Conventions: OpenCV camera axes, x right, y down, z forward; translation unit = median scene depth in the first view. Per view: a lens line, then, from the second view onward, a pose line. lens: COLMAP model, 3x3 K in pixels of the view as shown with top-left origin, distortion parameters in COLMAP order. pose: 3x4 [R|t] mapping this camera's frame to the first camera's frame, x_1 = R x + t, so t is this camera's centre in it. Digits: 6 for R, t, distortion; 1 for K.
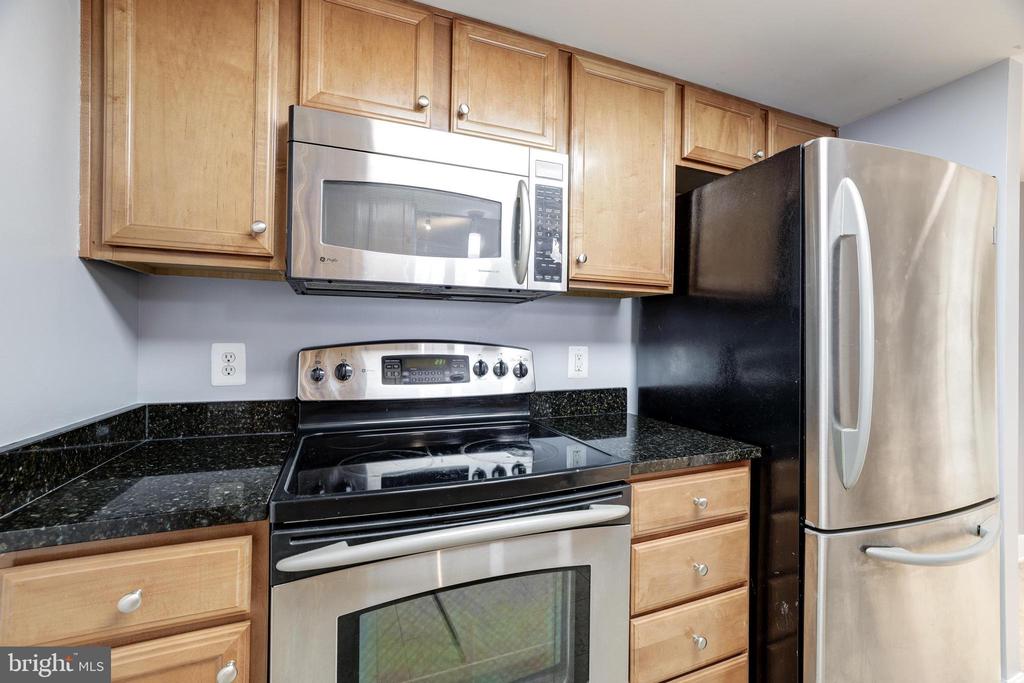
lens RADIAL K [[438.5, 0, 510.5], [0, 438.5, 335.3], [0, 0, 1]] dist [-0.030994, 0.016395]
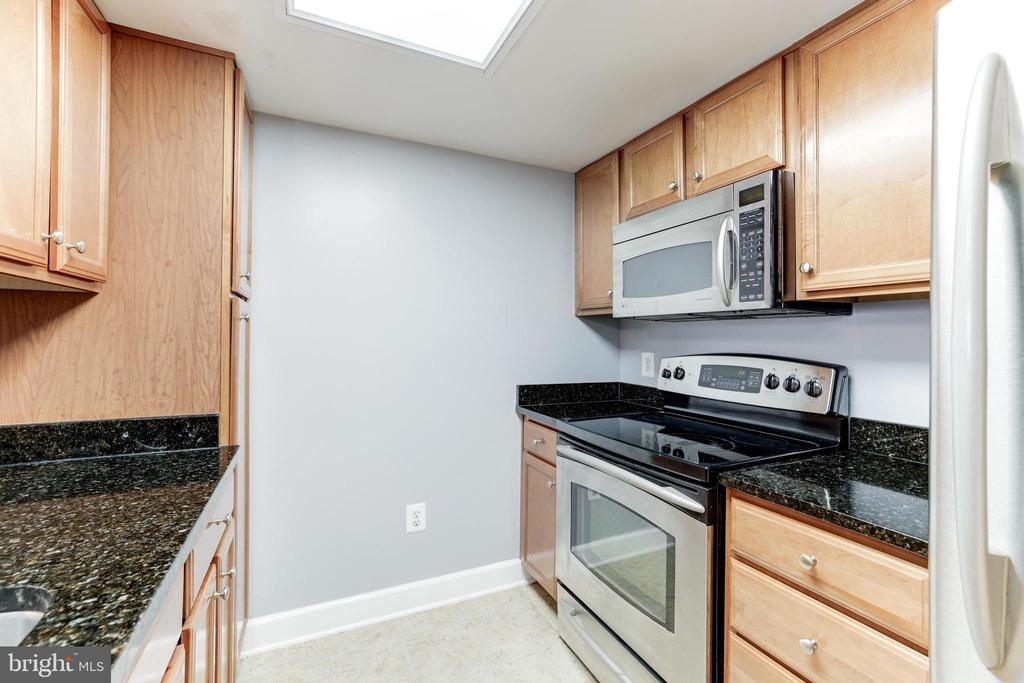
lens RADIAL K [[438.5, 0, 510.5], [0, 438.5, 335.3], [0, 0, 1]] dist [-0.030994, 0.016395]
pose [[0.064259, -0.016847, -0.997791, 1.094082], [-0.003602, 0.999847, -0.017114, -0.019288], [0.997927, 0.004694, 0.064188, 0.353501]]
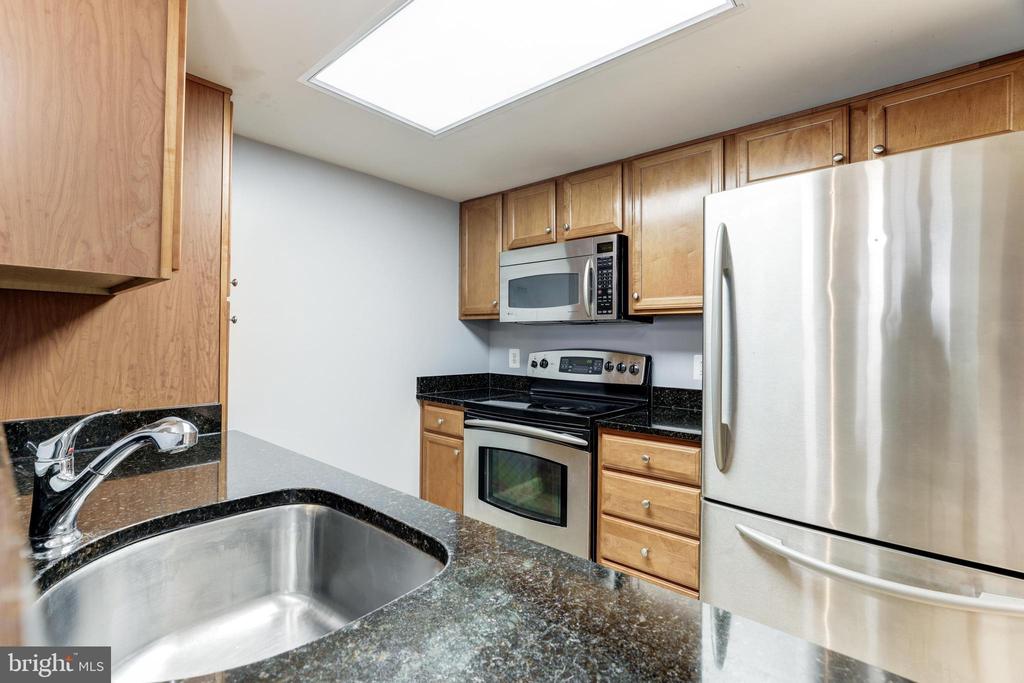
lens RADIAL K [[461.6, 0, 484.8], [0, 461.6, 336.0], [0, 0, 1]] dist [-0.019460, 0.000536]
pose [[0.436797, -0.013150, -0.899464, 1.467058], [-0.000739, 0.999888, -0.014977, -0.012971], [0.899560, 0.007207, 0.436738, -0.177560]]
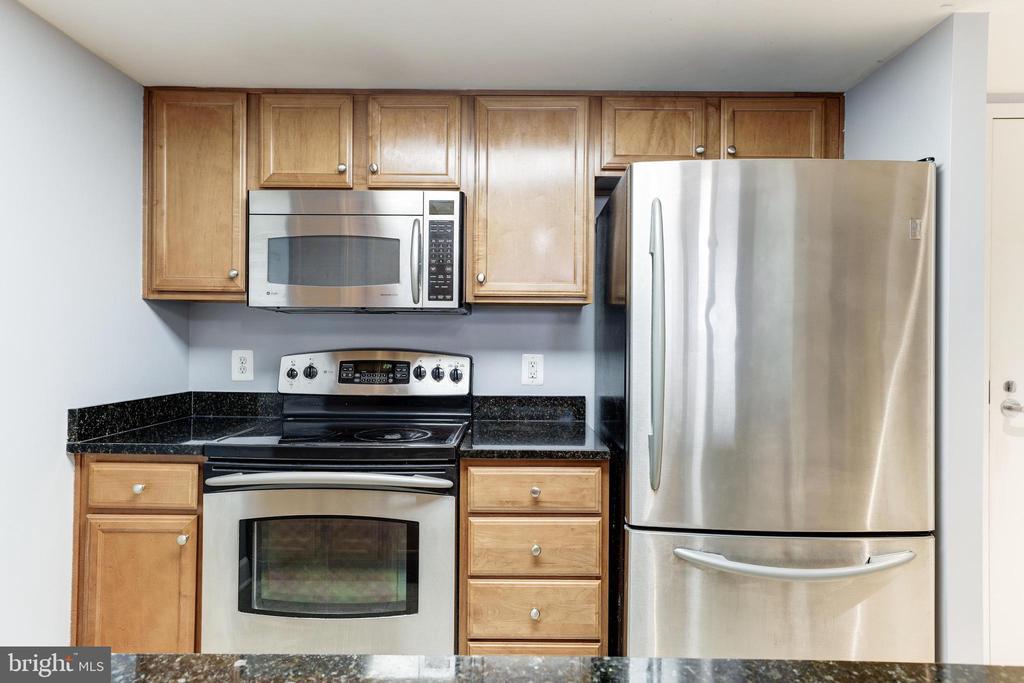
lens RADIAL K [[578.5, 0, 509.5], [0, 578.5, 336.4], [0, 0, 1]] dist [0.000385, 0.001728]
pose [[0.927339, -0.003662, -0.374205, 0.855379], [0.003050, 0.999993, -0.002227, -0.019520], [0.374211, 0.000923, 0.927343, -0.401822]]
